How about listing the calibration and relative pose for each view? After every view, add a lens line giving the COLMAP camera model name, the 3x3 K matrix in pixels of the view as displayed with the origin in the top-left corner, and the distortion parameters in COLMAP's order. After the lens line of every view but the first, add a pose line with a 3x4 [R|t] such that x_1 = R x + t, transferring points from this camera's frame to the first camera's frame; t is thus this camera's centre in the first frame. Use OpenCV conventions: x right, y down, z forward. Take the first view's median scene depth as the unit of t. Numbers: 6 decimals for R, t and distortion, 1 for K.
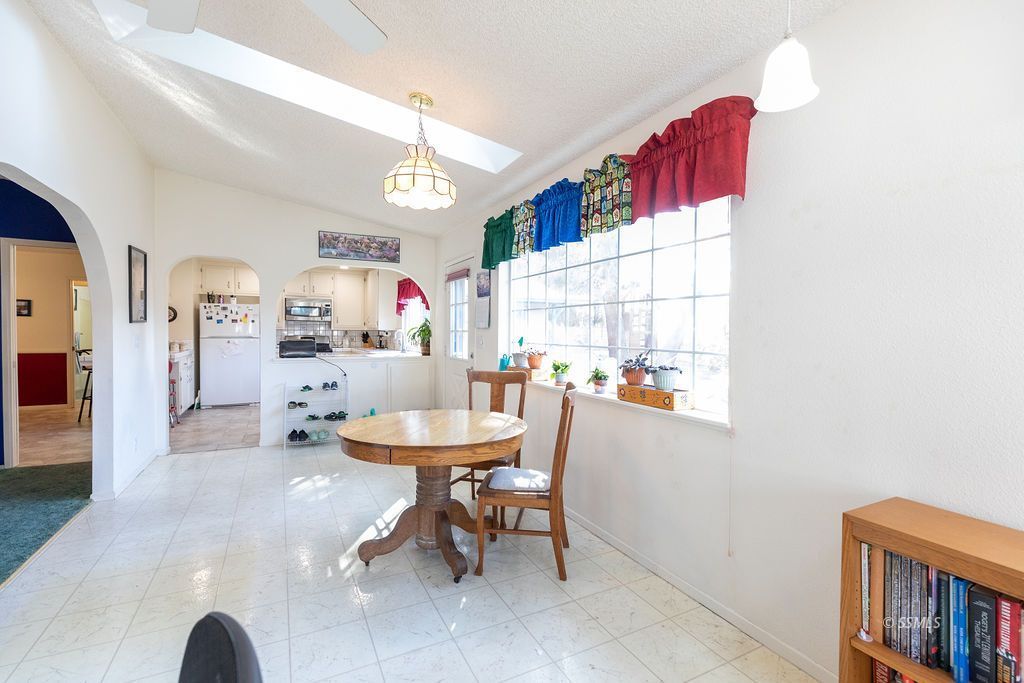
lens RADIAL K [[460.4, 0, 509.6], [0, 460.4, 338.2], [0, 0, 1]] dist [0.003697, 0.000104]
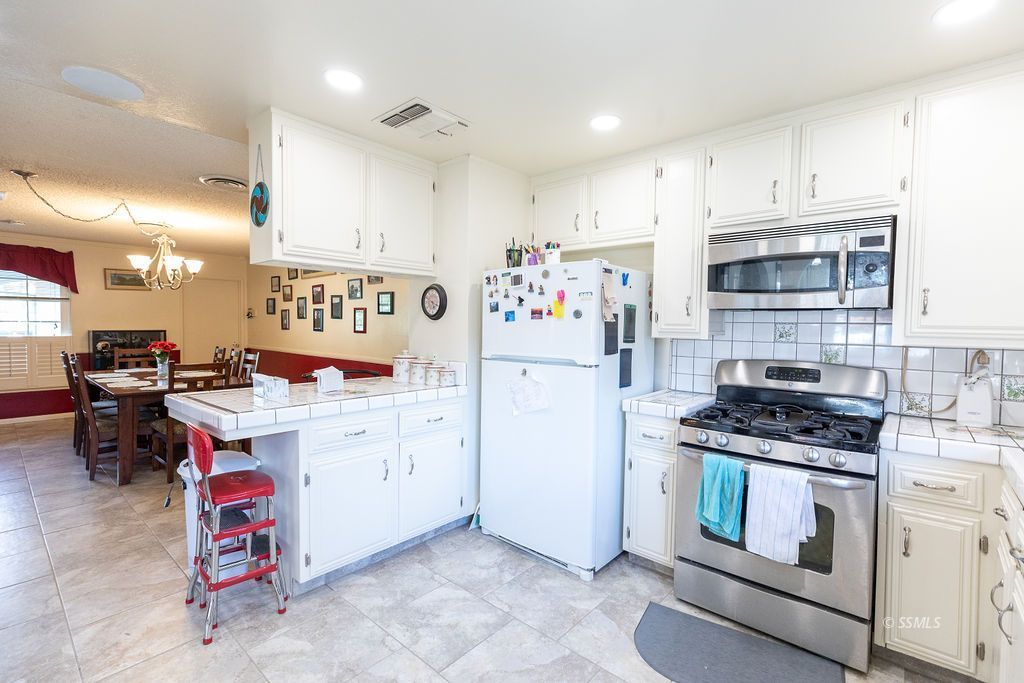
lens RADIAL K [[460.4, 0, 509.6], [0, 460.4, 338.2], [0, 0, 1]] dist [0.003697, 0.000104]
pose [[0.377391, 0.022913, -0.925771, -0.283551], [-0.018379, 0.999682, 0.017250, -0.024693], [0.925872, 0.010505, 0.377692, 0.853458]]
